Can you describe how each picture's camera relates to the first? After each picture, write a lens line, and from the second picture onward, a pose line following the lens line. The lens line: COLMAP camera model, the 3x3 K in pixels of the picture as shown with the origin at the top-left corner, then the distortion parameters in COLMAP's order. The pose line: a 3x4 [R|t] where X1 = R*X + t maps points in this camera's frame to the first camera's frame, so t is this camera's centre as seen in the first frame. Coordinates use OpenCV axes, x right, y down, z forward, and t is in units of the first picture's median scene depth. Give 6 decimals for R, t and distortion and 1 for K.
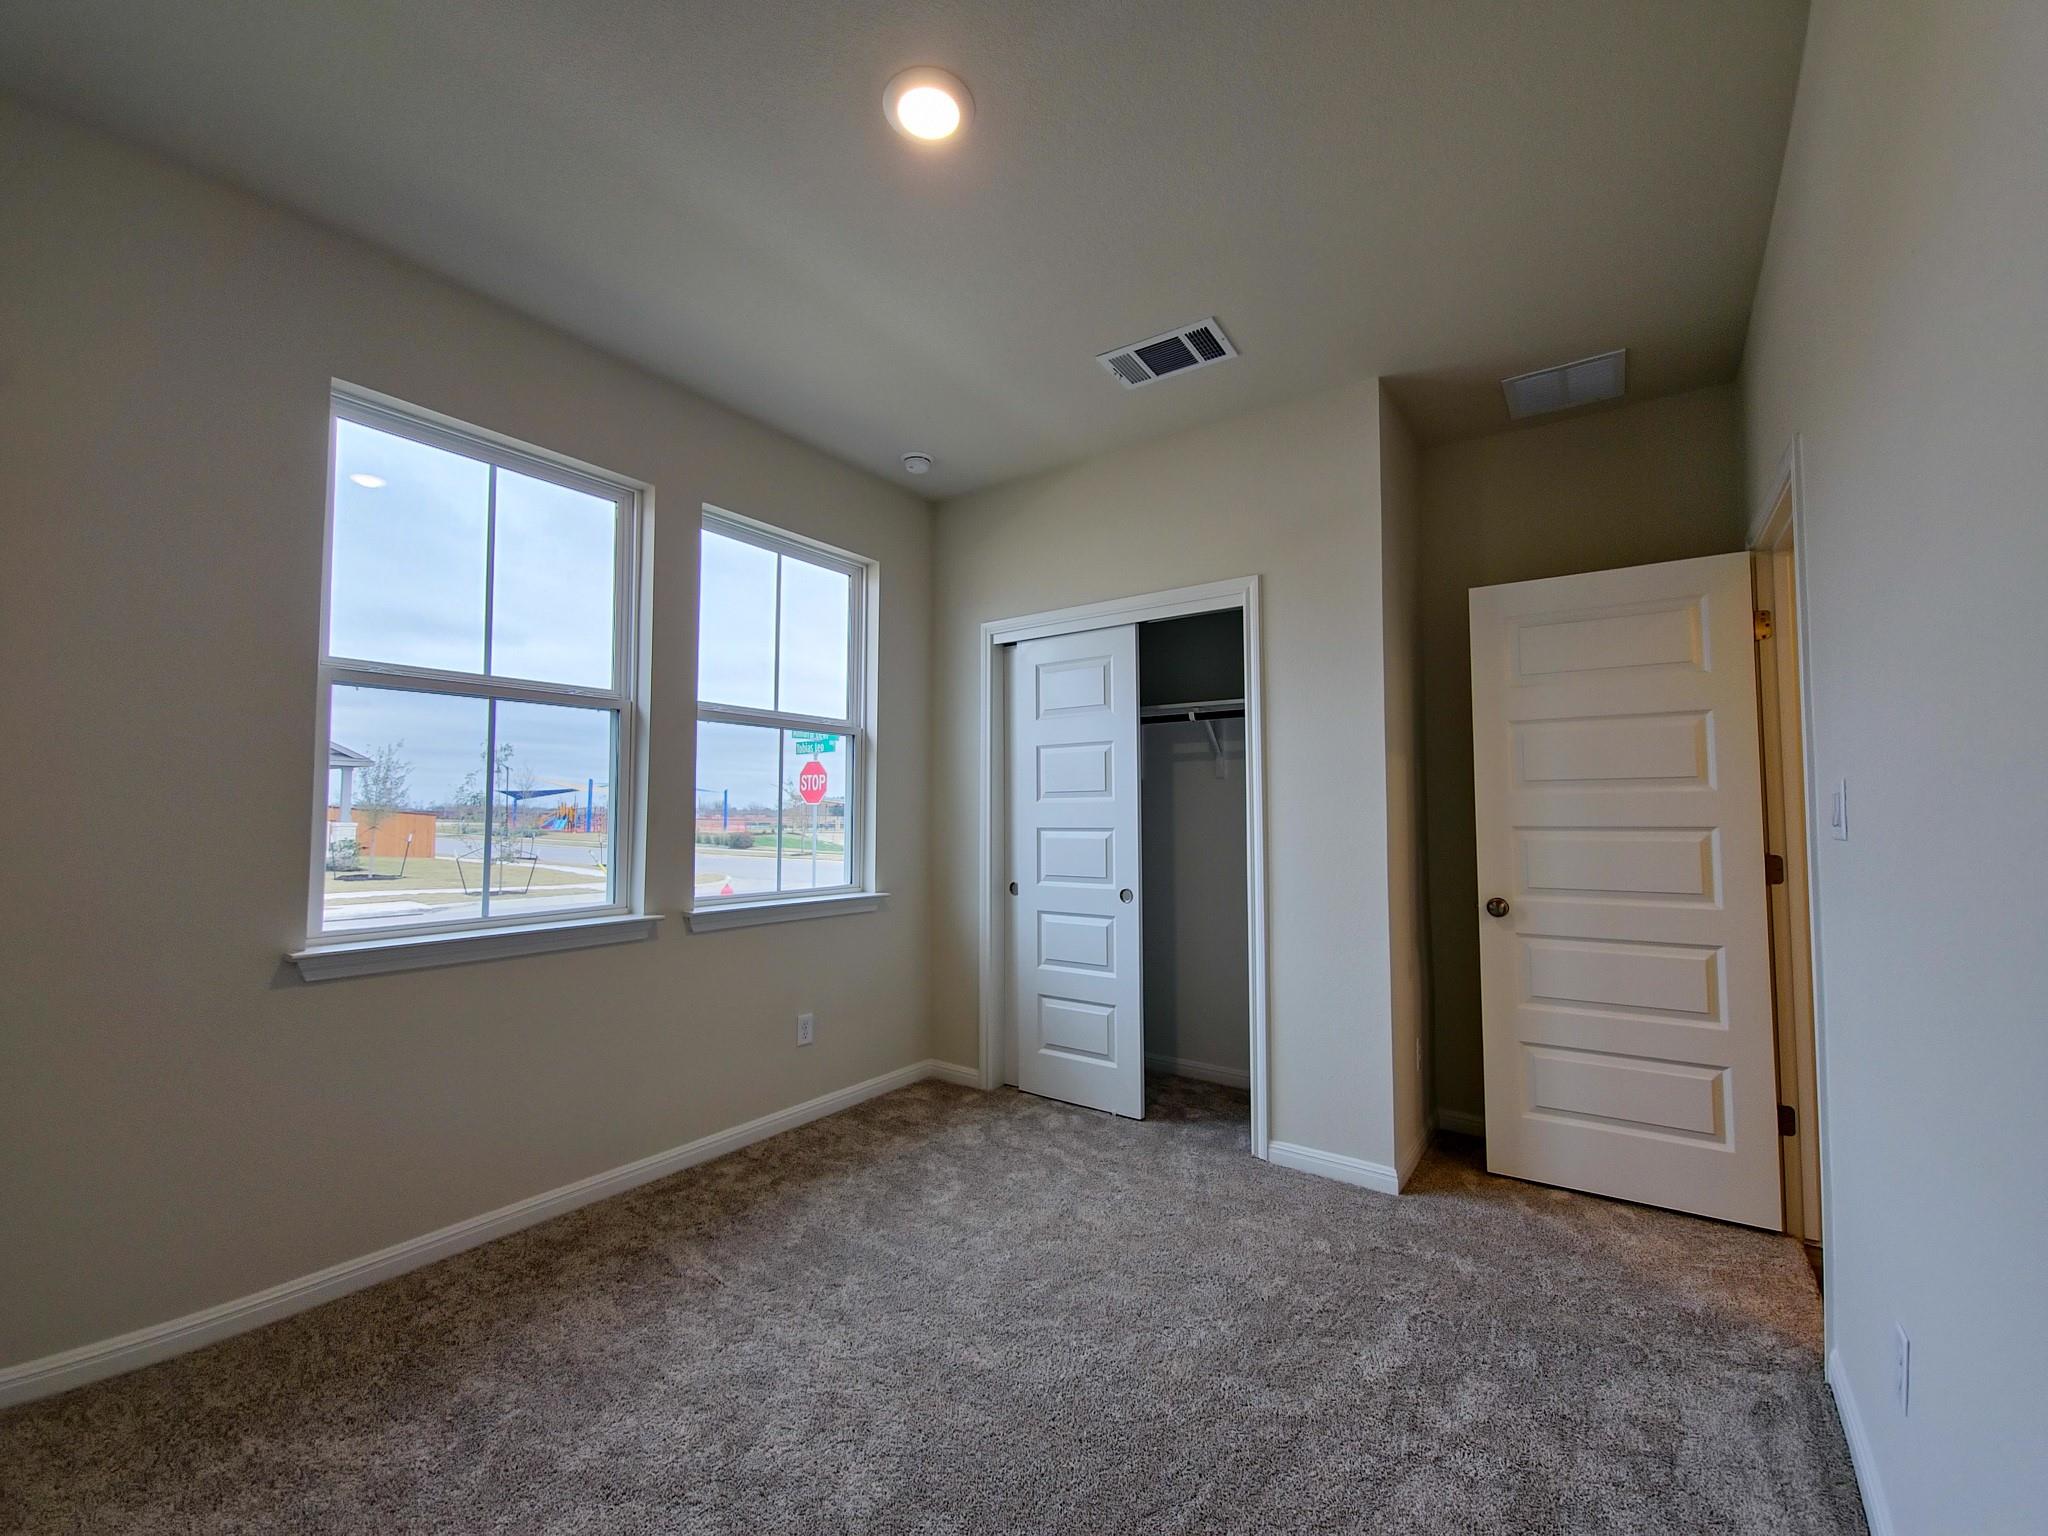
lens RADIAL K [[836.6, 0, 1025.8], [0, 836.6, 772.2], [0, 0, 1]] dist [0.010260, -0.007788]
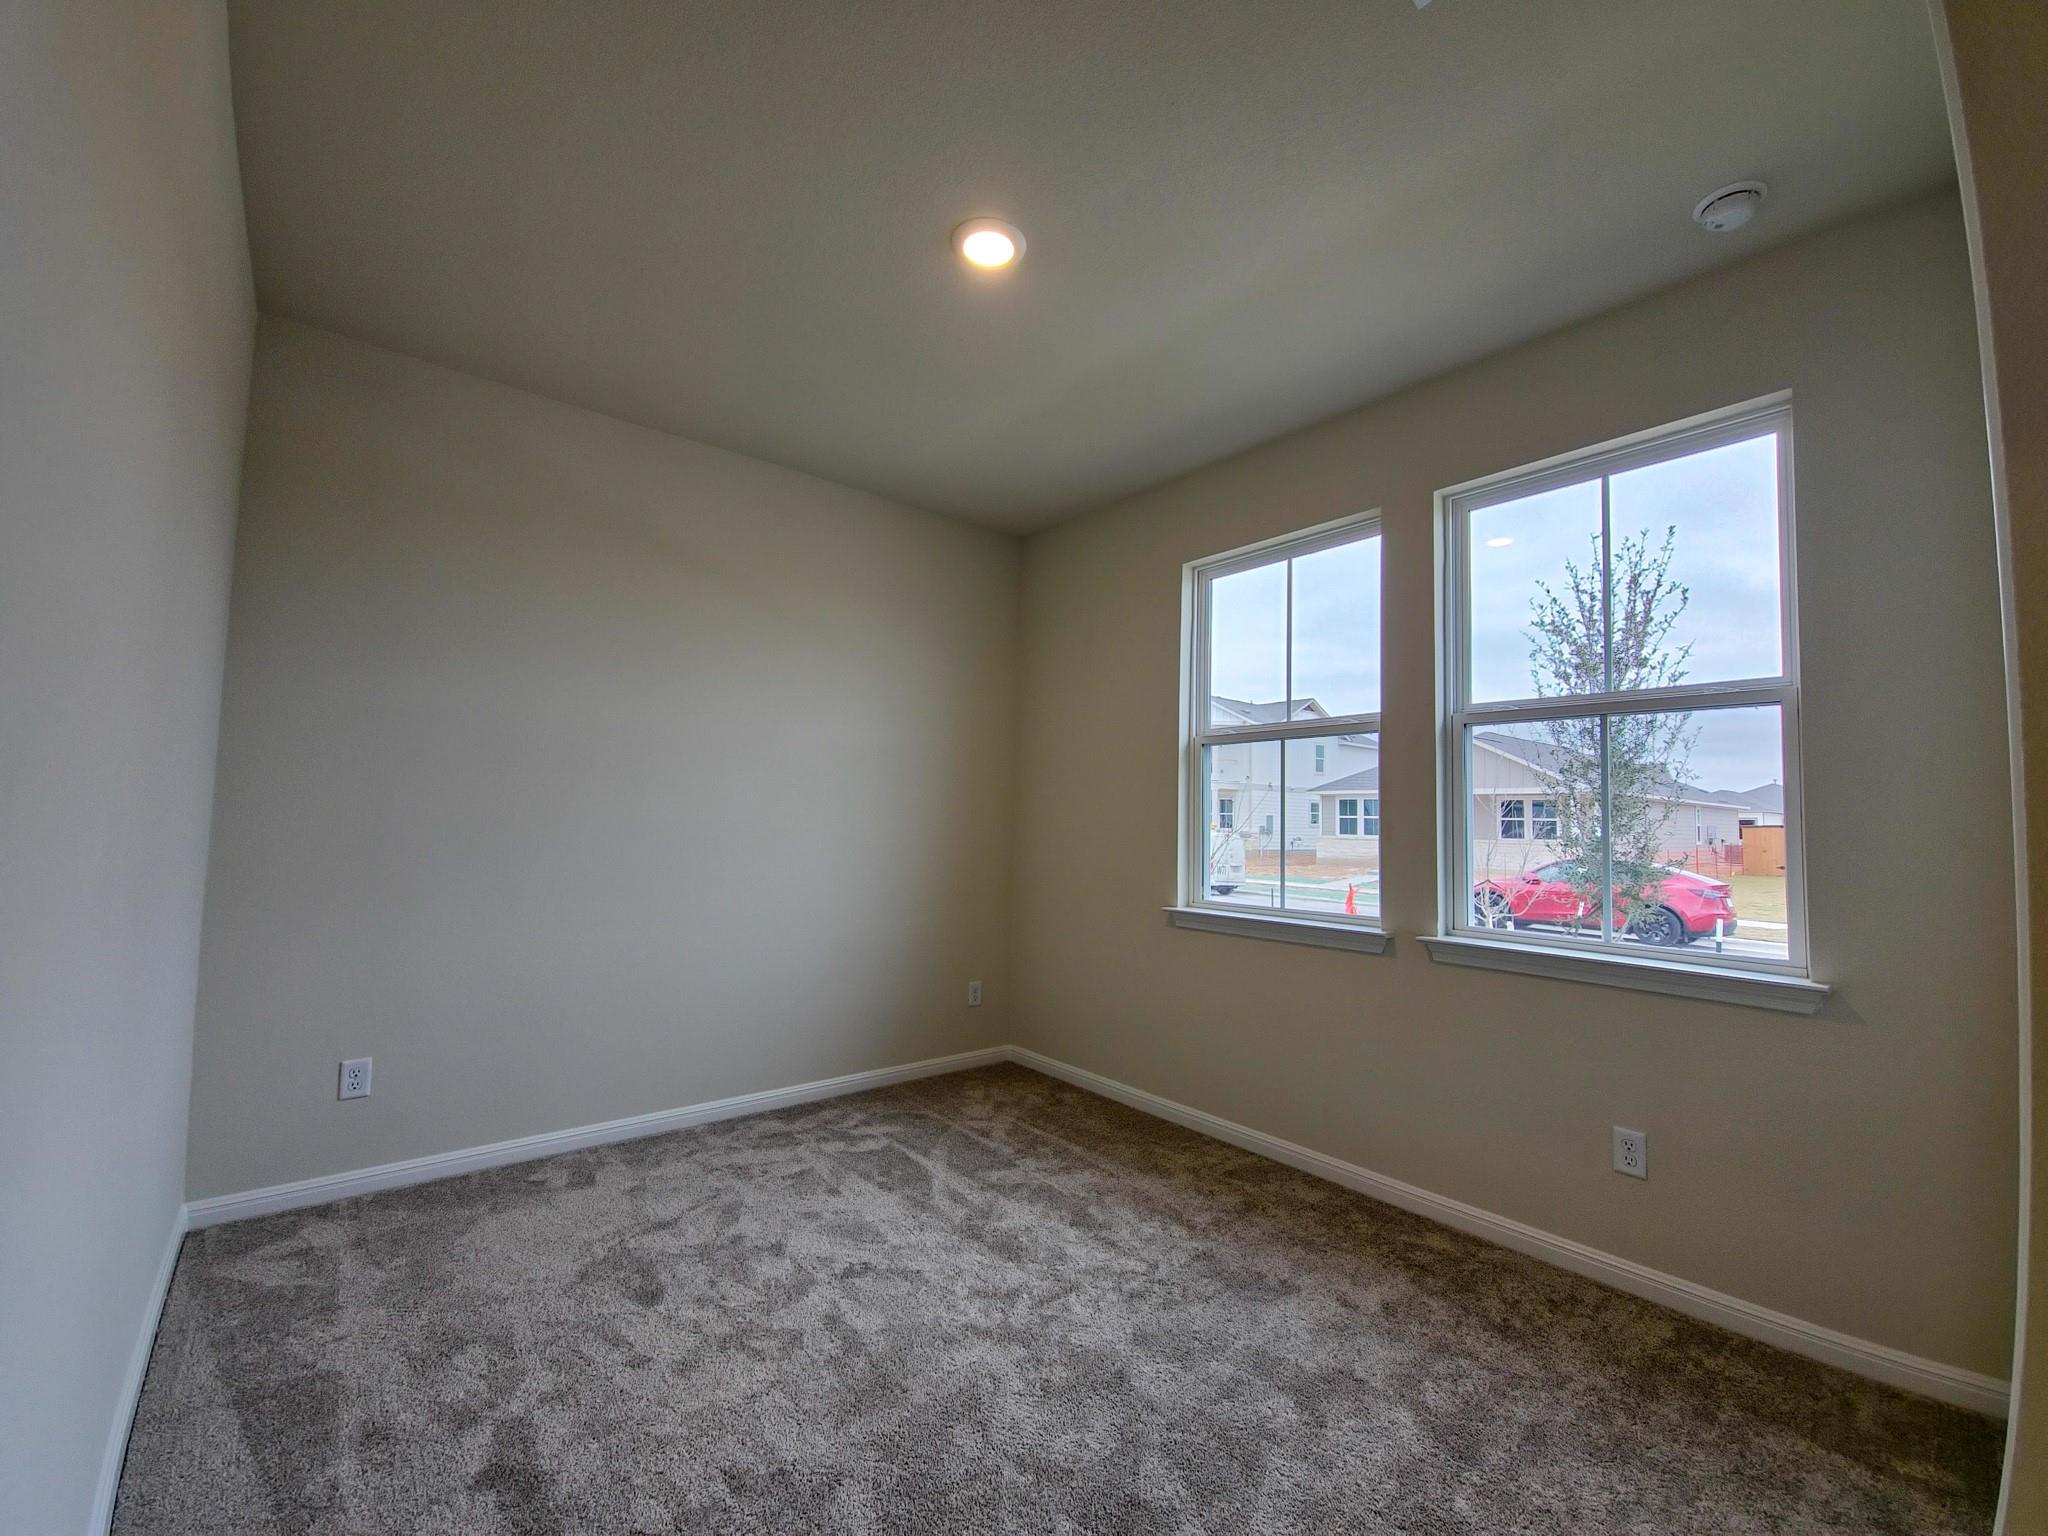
lens RADIAL K [[836.6, 0, 1025.8], [0, 836.6, 772.2], [0, 0, 1]] dist [0.010260, -0.007788]
pose [[-0.235481, -0.054752, -0.970335, 0.601014], [0.030628, 0.997498, -0.063717, 0.030644], [0.971396, -0.044723, -0.233215, 0.788590]]
